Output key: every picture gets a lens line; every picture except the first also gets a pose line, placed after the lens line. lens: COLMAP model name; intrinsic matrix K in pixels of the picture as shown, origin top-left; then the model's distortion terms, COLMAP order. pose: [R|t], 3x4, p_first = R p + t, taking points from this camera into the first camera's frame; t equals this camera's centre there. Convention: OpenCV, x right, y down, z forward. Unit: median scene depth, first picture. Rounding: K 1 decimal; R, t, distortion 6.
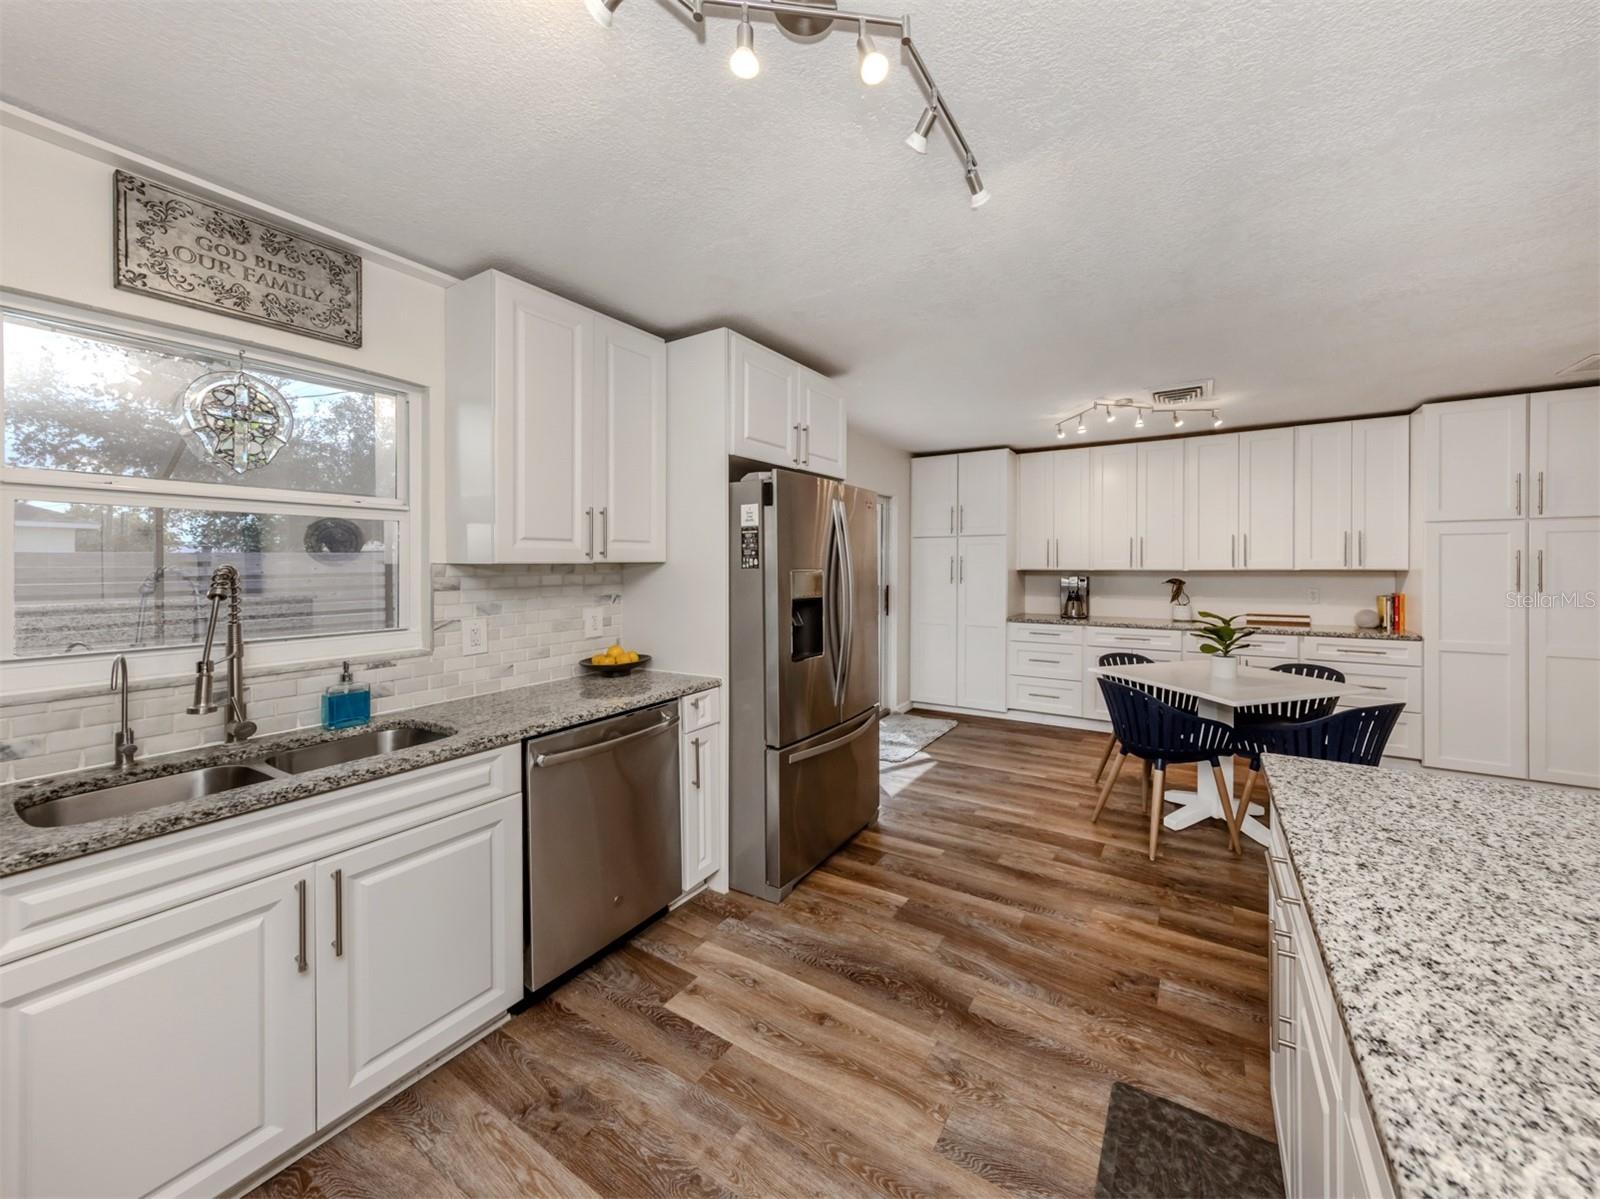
lens RADIAL K [[501.4, 0, 733.3], [0, 501.4, 562.7], [0, 0, 1]] dist [-0.000271, -0.000022]
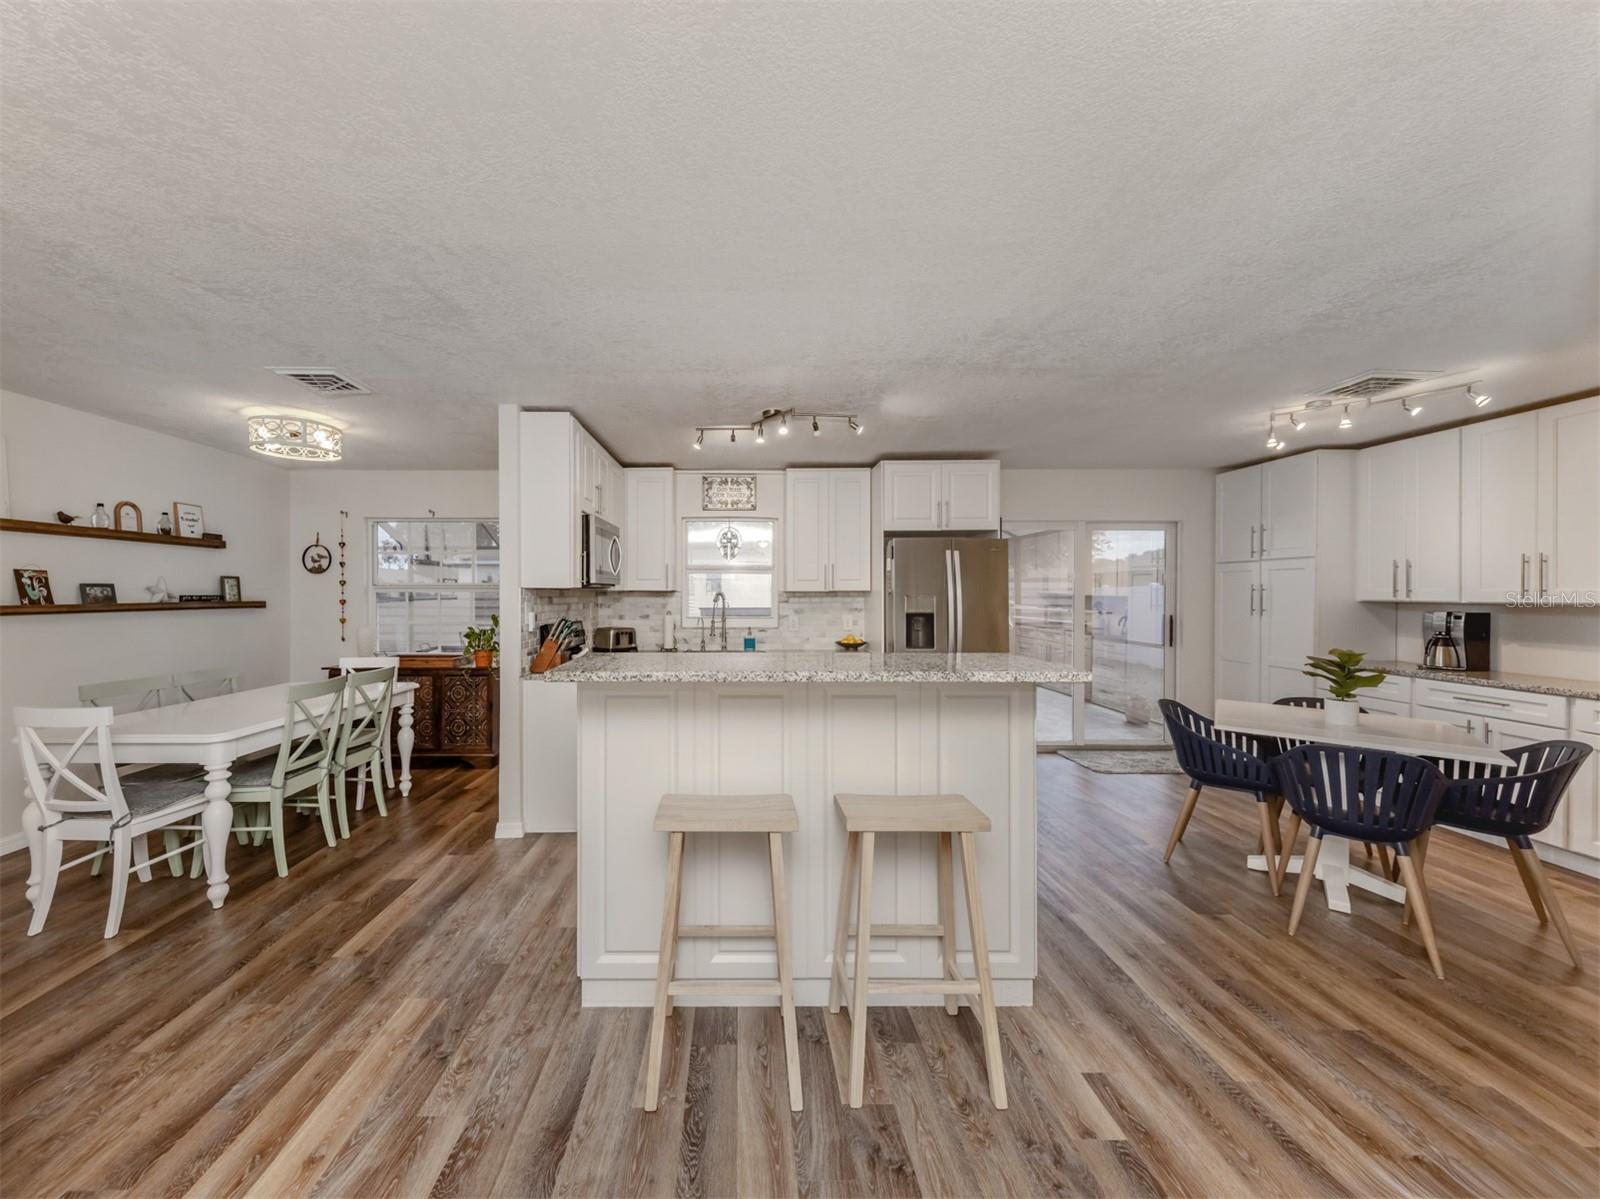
lens RADIAL K [[627.4, 0, 743.9], [0, 627.4, 592.6], [0, 0, 1]] dist [0.007679, -0.000021]
pose [[0.476088, 0.004794, -0.879385, 2.006250], [0.000637, 0.999983, 0.005797, -0.009932], [0.879398, -0.003320, 0.476077, -0.593984]]
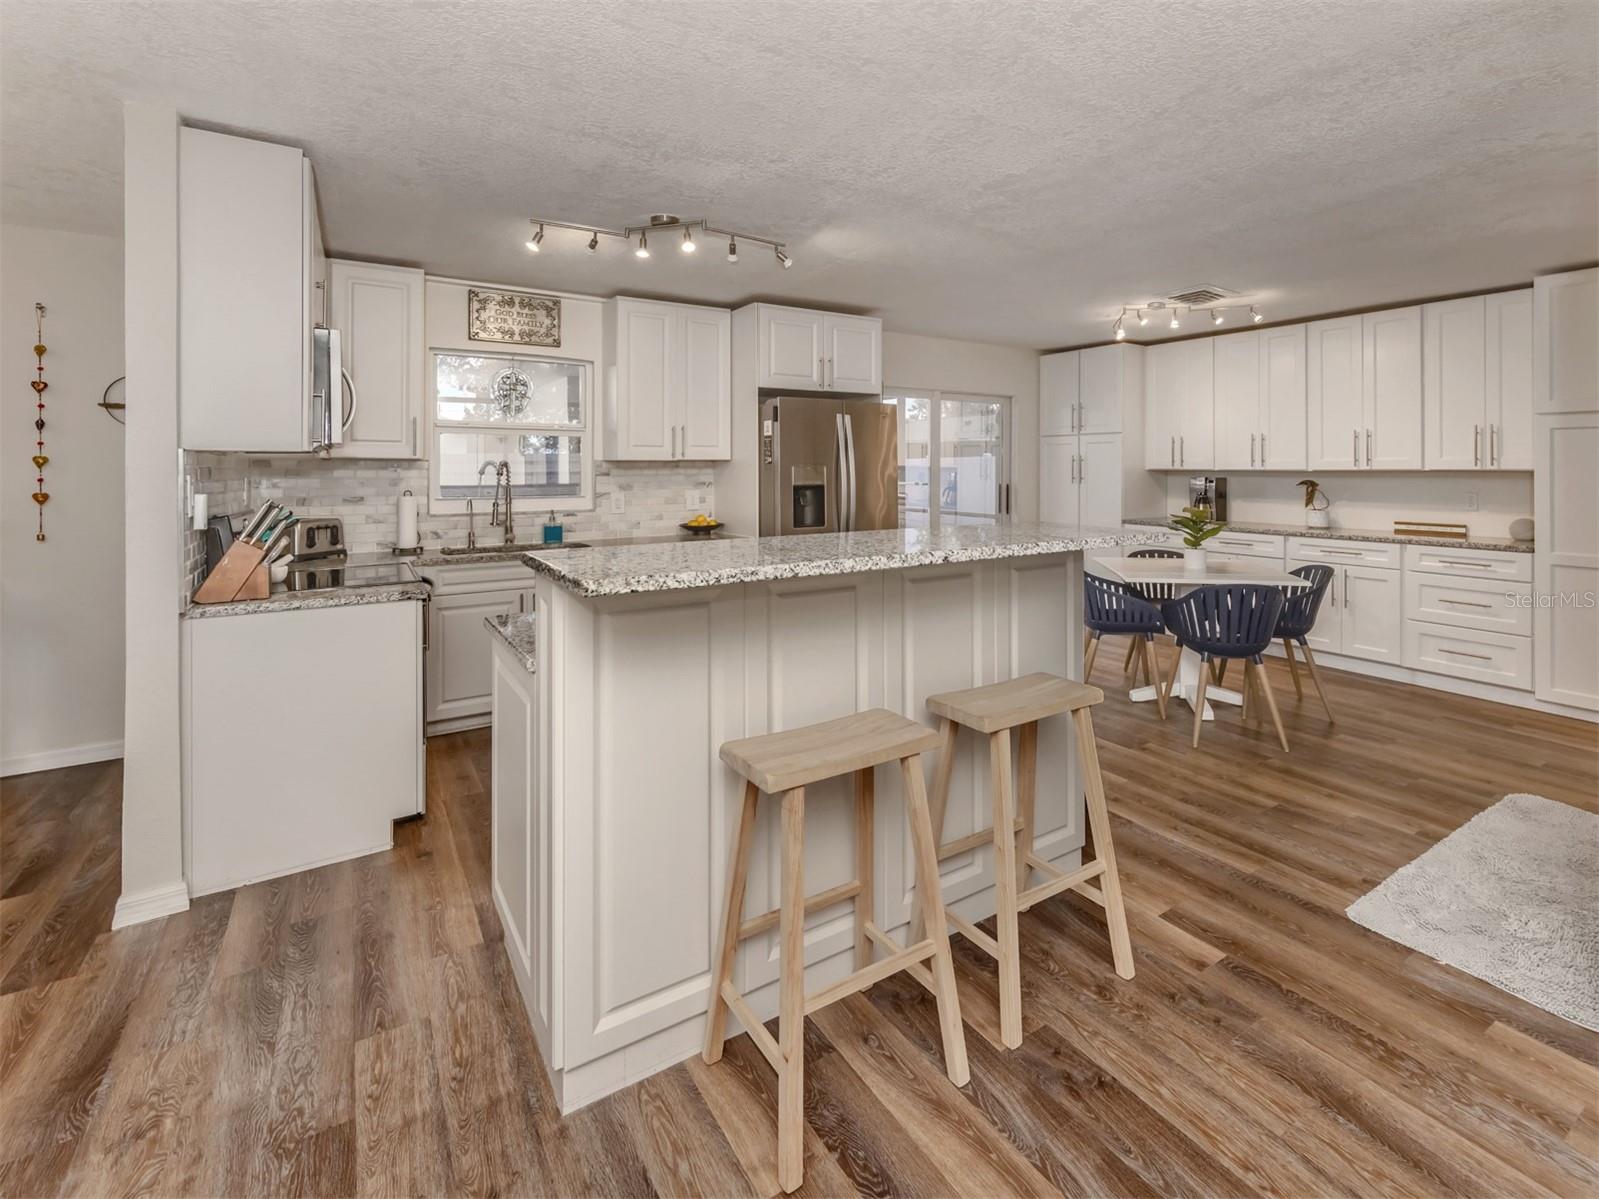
lens RADIAL K [[751.8, 0, 865.2], [0, 751.8, 464.8], [0, 0, 1]] dist [0.002107, 0.000154]
pose [[0.904933, 0.003535, -0.425540, 1.424271], [-0.003068, 0.999994, 0.001781, 0.009469], [0.425544, -0.000306, 0.904938, -1.022142]]
